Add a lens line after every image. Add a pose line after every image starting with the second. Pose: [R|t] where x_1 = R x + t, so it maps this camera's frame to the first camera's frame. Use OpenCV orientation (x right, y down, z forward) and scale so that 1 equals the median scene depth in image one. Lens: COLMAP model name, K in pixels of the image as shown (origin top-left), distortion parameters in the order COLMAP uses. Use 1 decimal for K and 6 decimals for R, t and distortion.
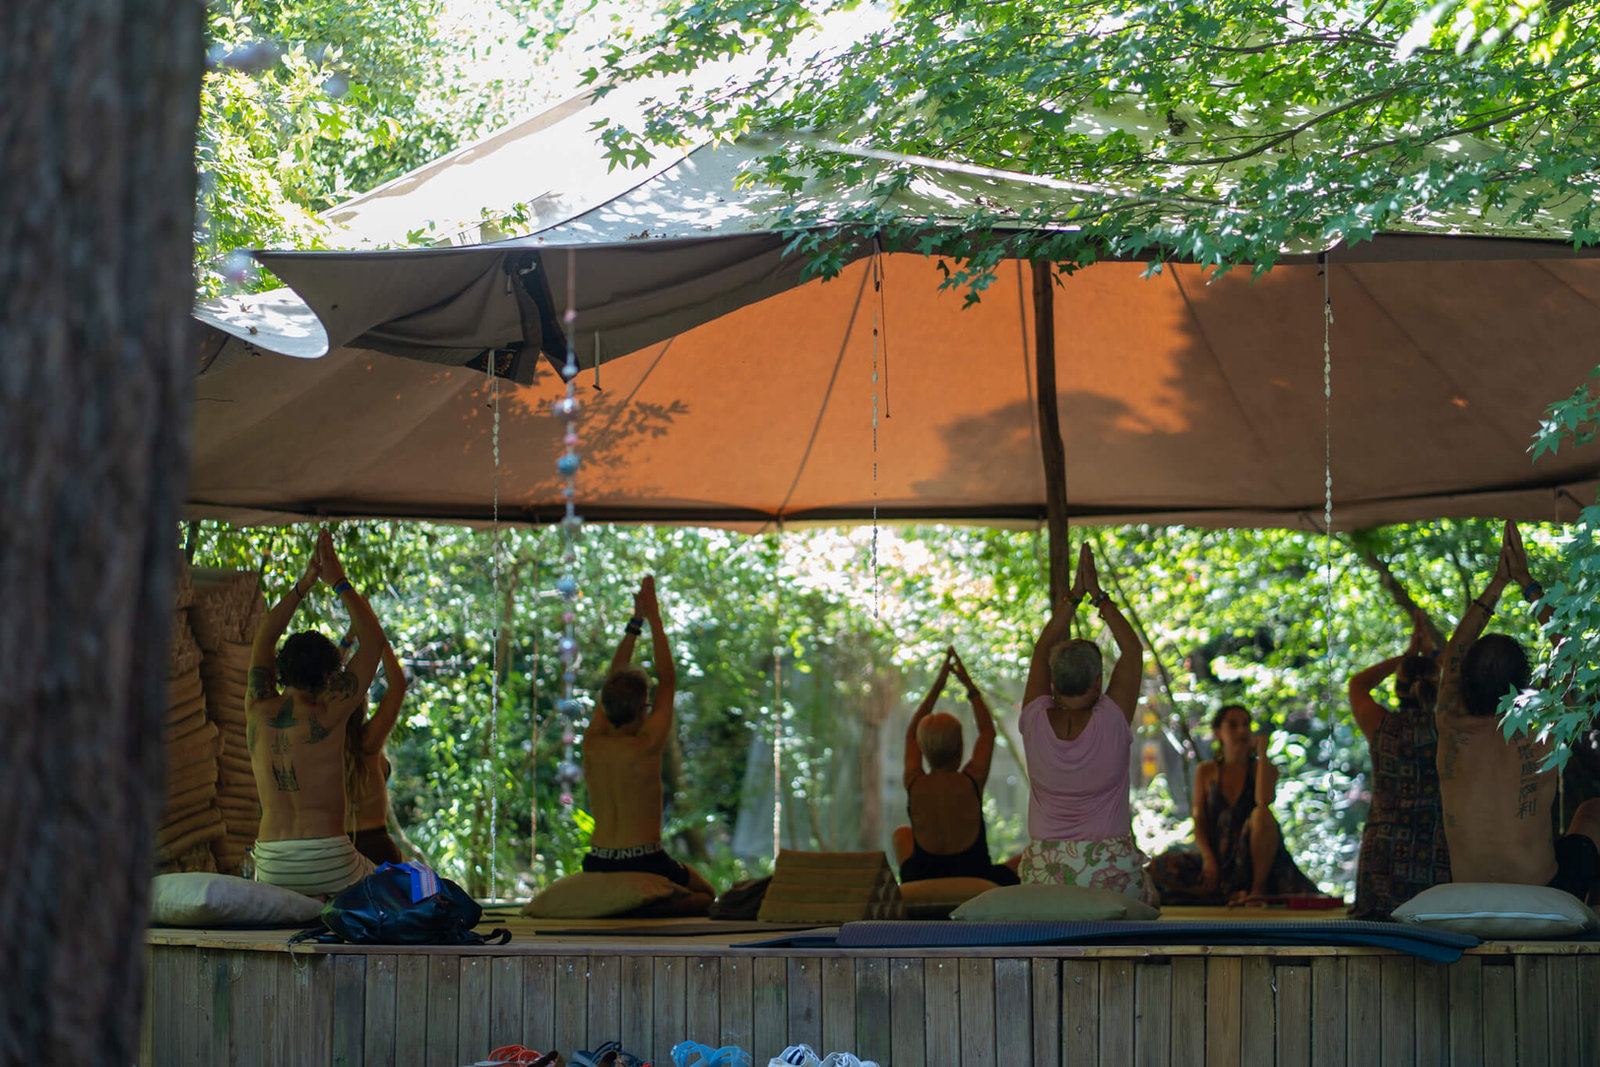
lens RADIAL K [[6762.2, 0, 799.6], [0, 6762.2, 536.2], [0, 0, 1]] dist [-0.908525, 0.000000]
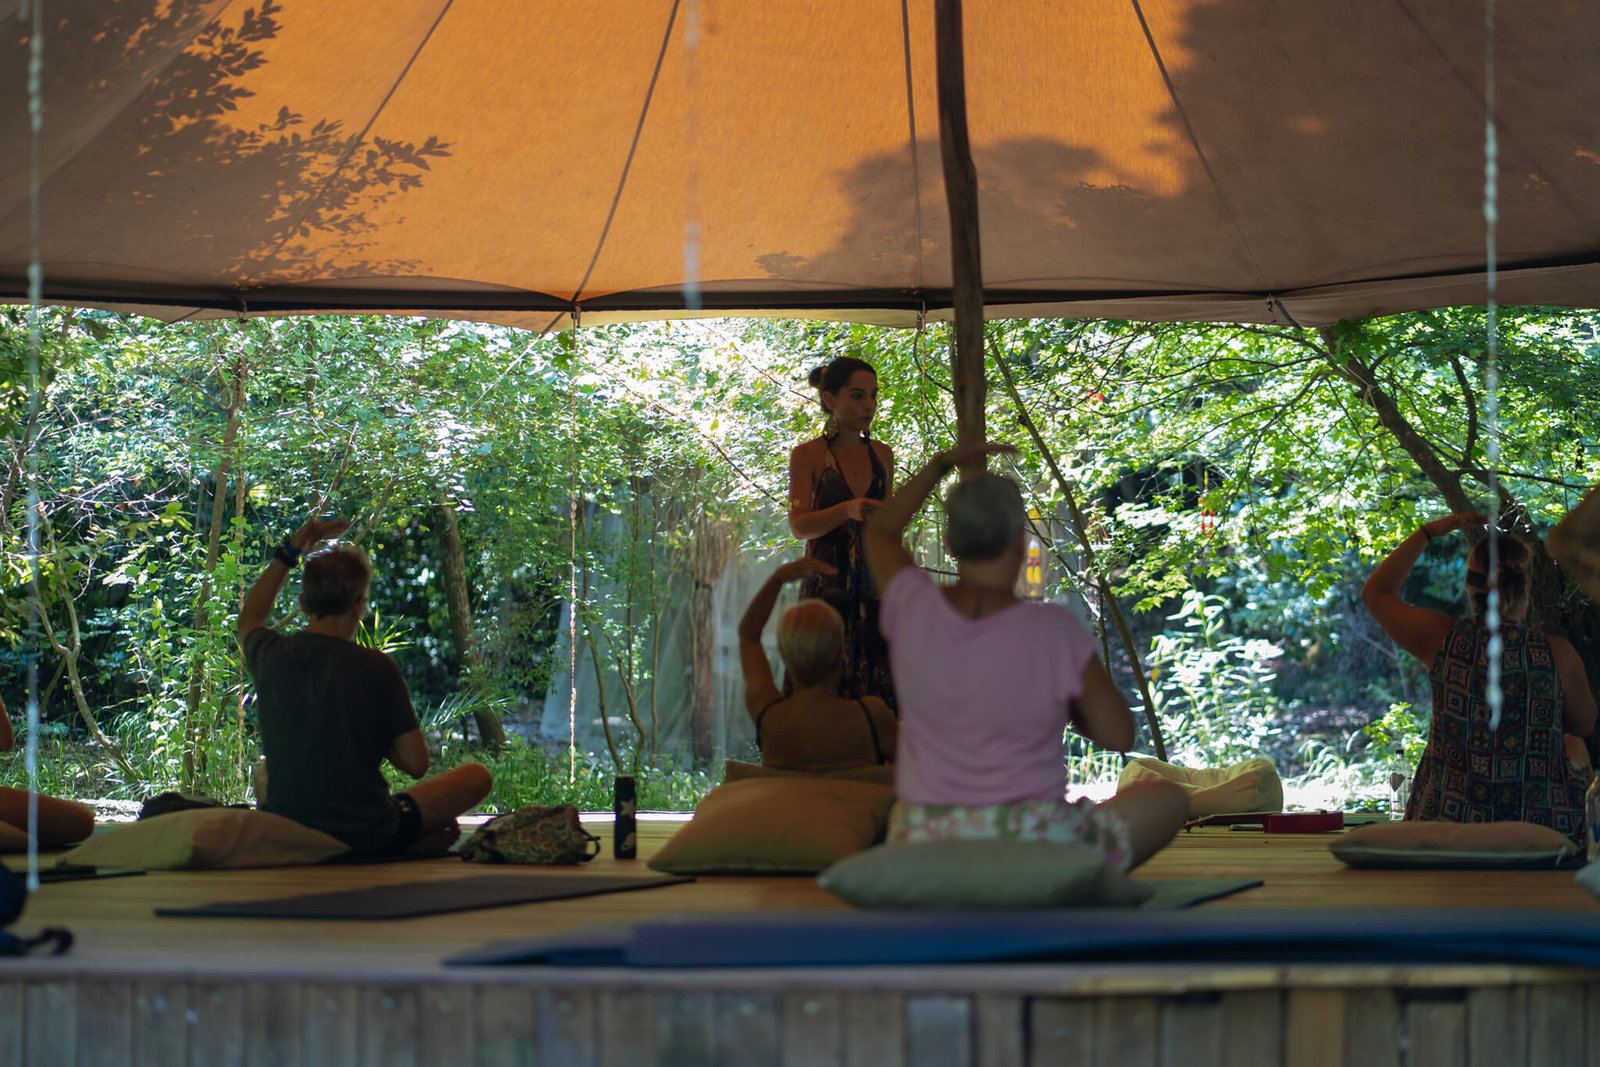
lens RADIAL K [[6762.2, 0, 802.8], [0, 6762.2, 528.8], [0, 0, 1]] dist [-0.908525, 0.000000]
pose [[0.999700, -0.002175, 0.024415, 0.004126], [0.001695, 0.999805, 0.019663, 0.007952], [-0.024453, -0.019616, 0.999509, 0.268923]]
